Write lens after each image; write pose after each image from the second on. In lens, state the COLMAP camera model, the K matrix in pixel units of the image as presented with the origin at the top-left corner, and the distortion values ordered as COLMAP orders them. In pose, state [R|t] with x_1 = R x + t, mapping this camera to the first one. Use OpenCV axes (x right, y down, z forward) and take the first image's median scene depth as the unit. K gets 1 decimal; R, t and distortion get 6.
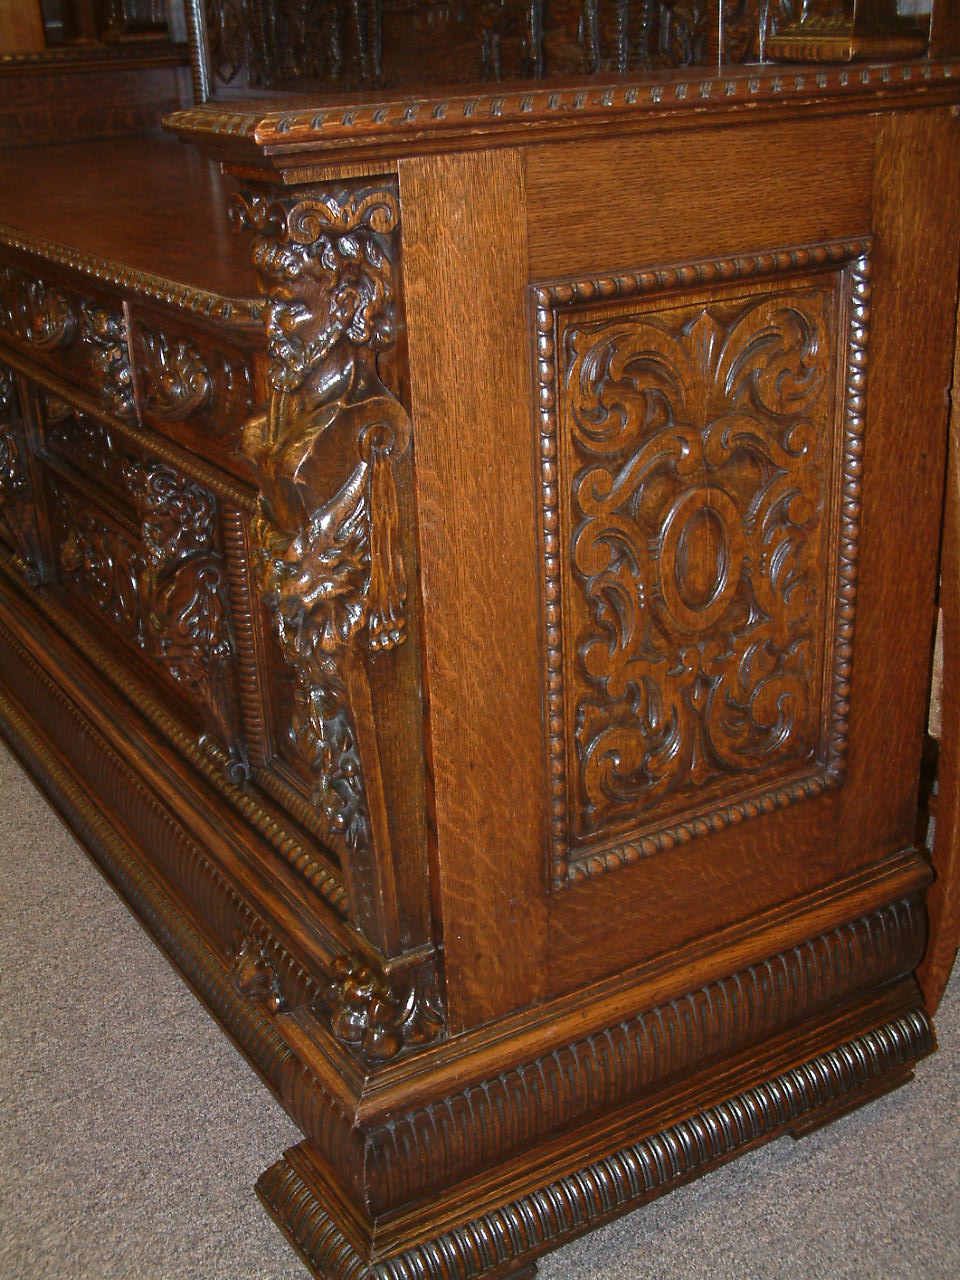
lens RADIAL K [[1591.1, 0, 489.5], [0, 1591.1, 622.6], [0, 0, 1]] dist [-0.190404, 0.400860]
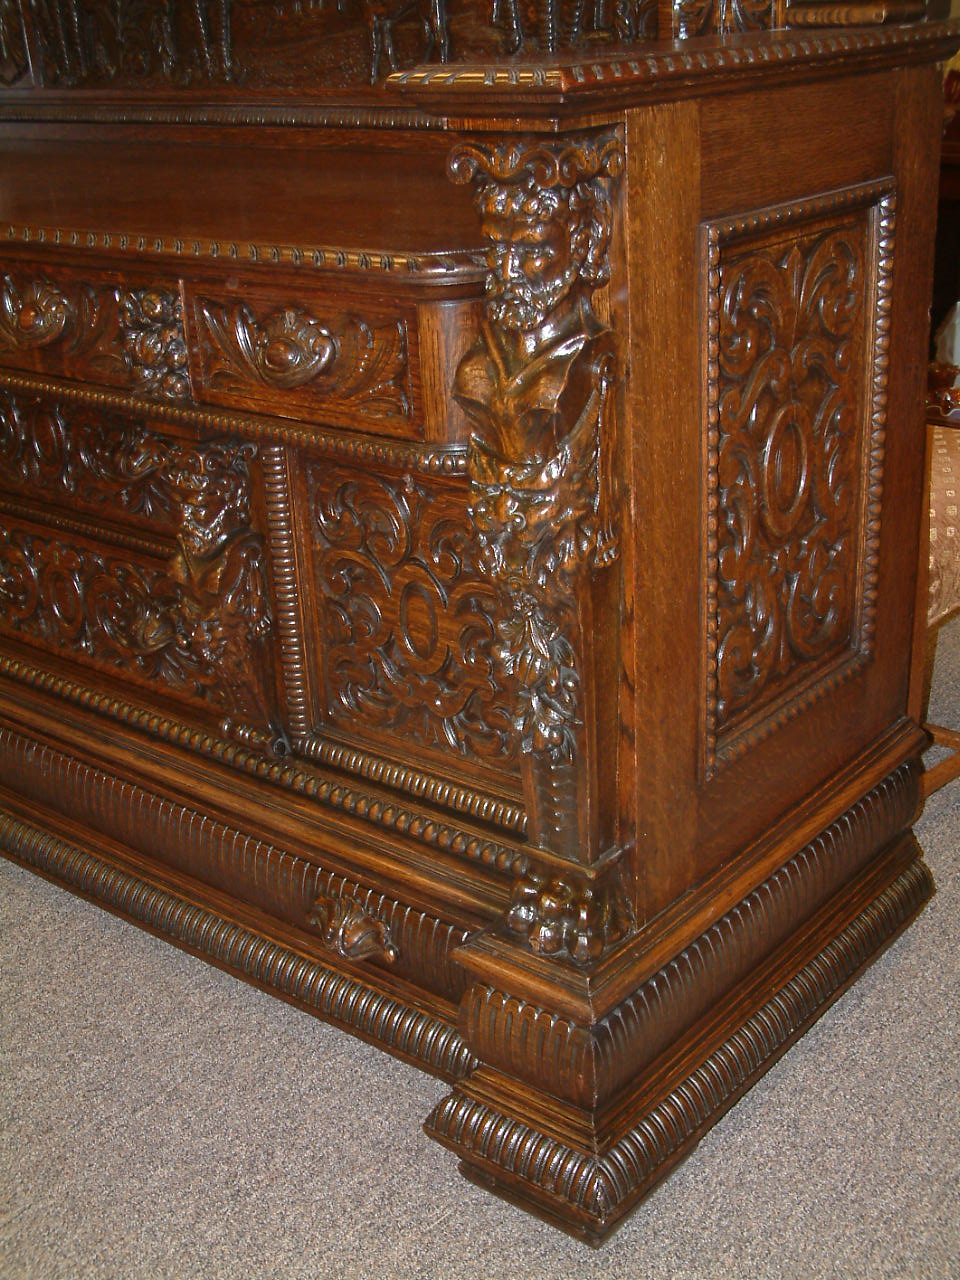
lens RADIAL K [[1591.1, 0, 489.5], [0, 1591.1, 622.6], [0, 0, 1]] dist [-0.190404, 0.400860]
pose [[0.947515, -0.127076, 0.293372, -0.403915], [0.129952, 0.991472, 0.009751, 0.029895], [-0.292109, 0.028885, 0.955949, -0.008249]]
